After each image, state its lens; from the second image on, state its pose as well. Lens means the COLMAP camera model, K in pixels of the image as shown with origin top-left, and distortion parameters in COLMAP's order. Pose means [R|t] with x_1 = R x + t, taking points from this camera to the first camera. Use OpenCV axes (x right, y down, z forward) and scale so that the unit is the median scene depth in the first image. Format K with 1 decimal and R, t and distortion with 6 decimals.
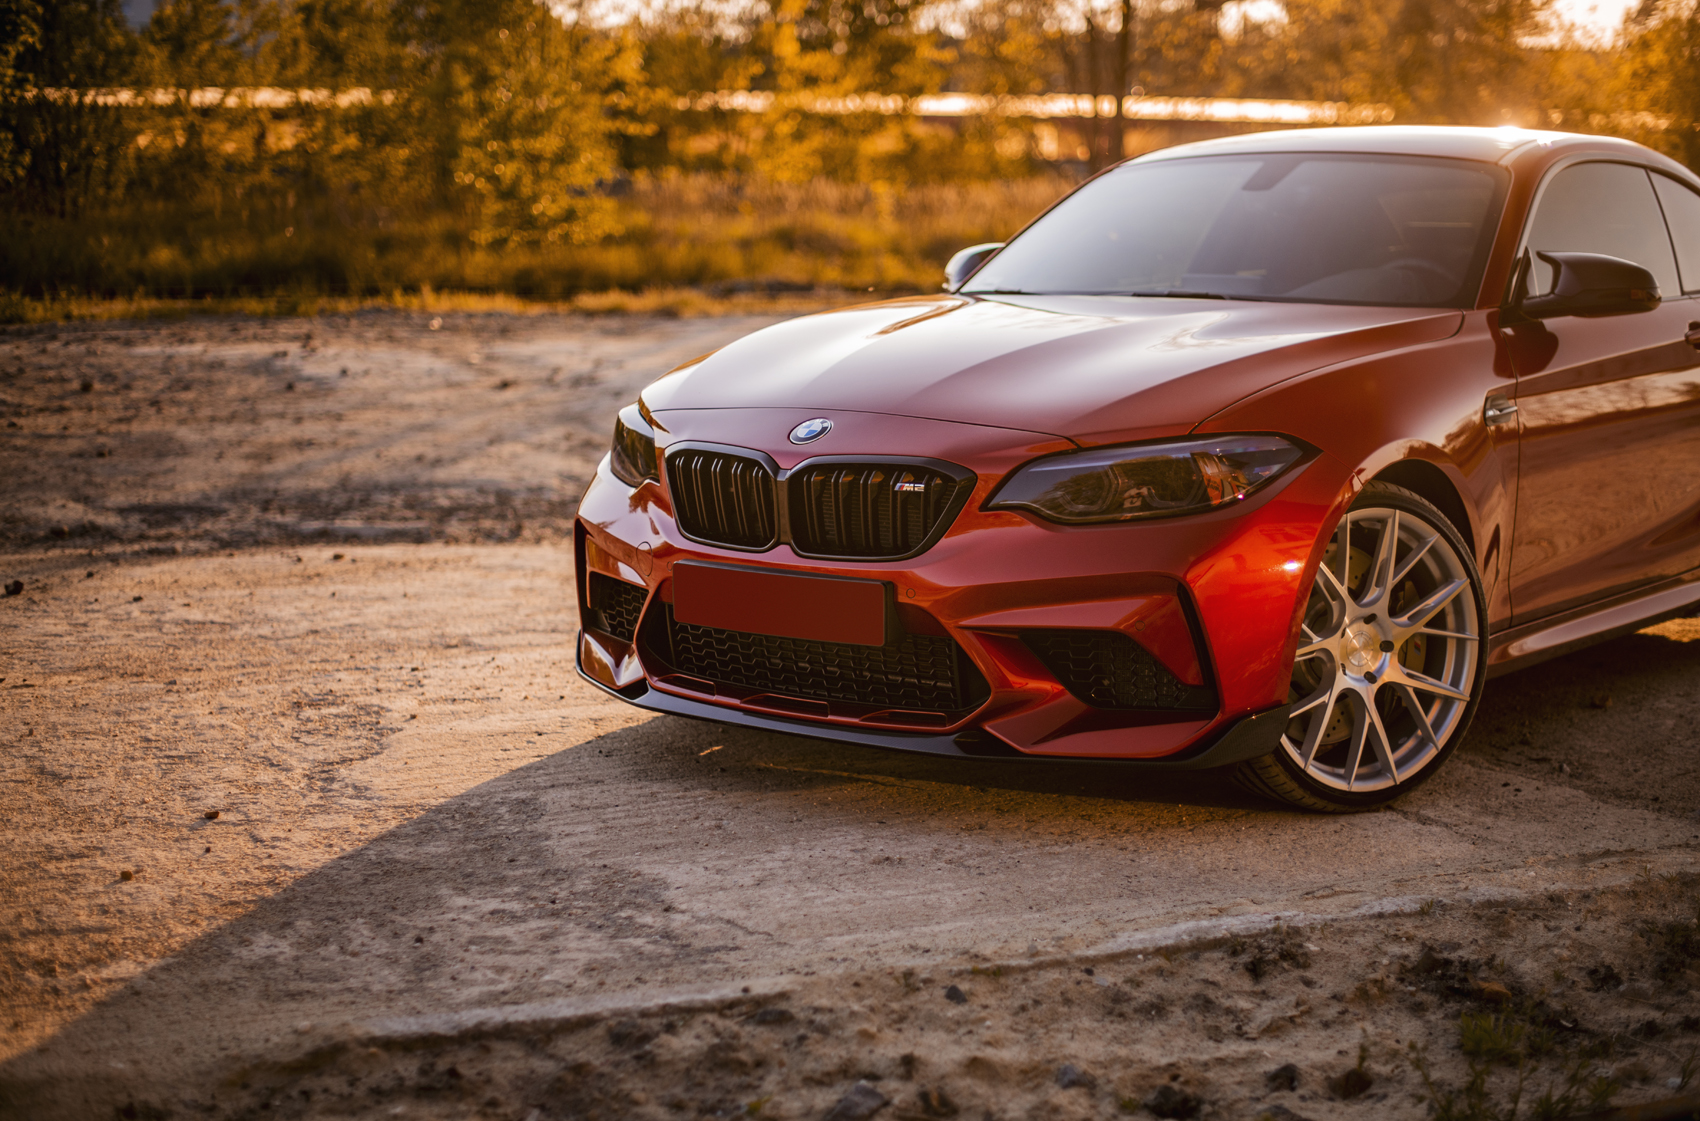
lens RADIAL K [[2551.2, 0, 850.8], [0, 2551.2, 567.0], [0, 0, 1]] dist [-0.139794, 0.000000]
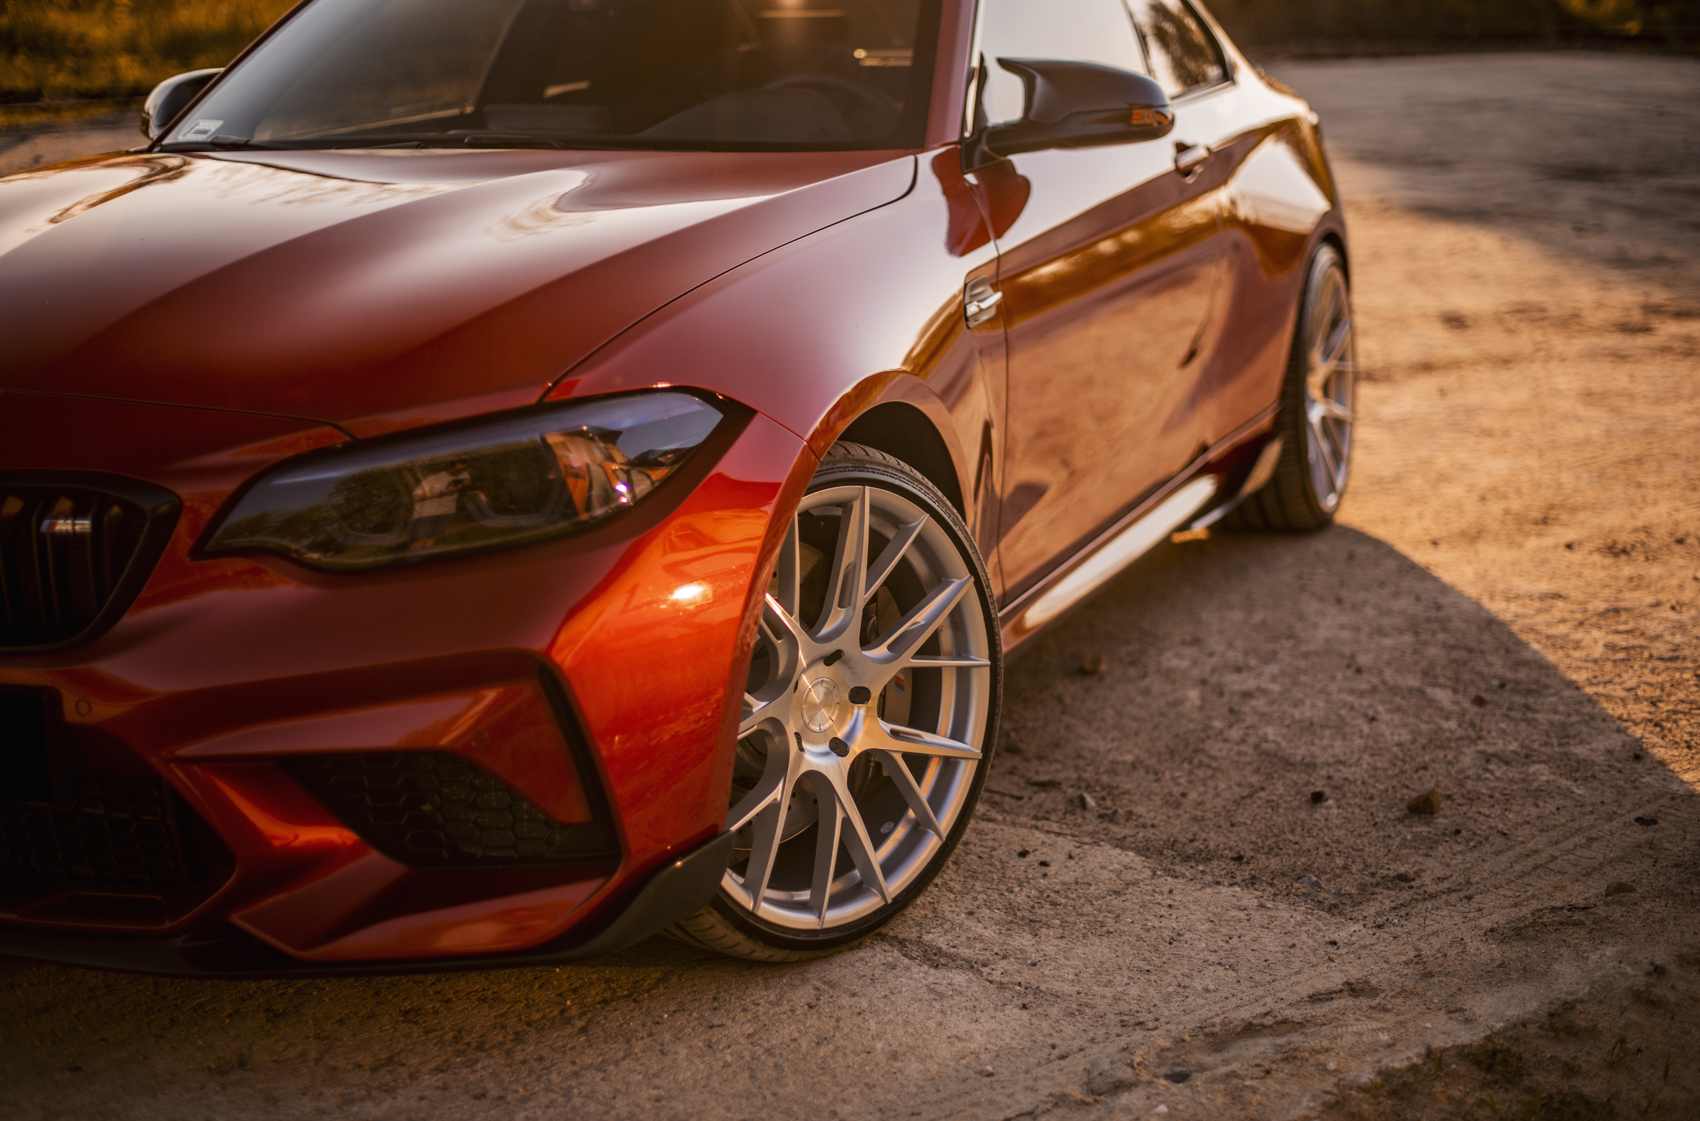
lens RADIAL K [[2551.2, 0, 853.5], [0, 2551.2, 549.5], [0, 0, 1]] dist [-0.139794, 0.000000]
pose [[0.958169, -0.079885, 0.274829, 0.035120], [0.058179, 0.994573, 0.086260, -0.061629], [-0.280229, -0.066662, 0.957616, 0.384229]]
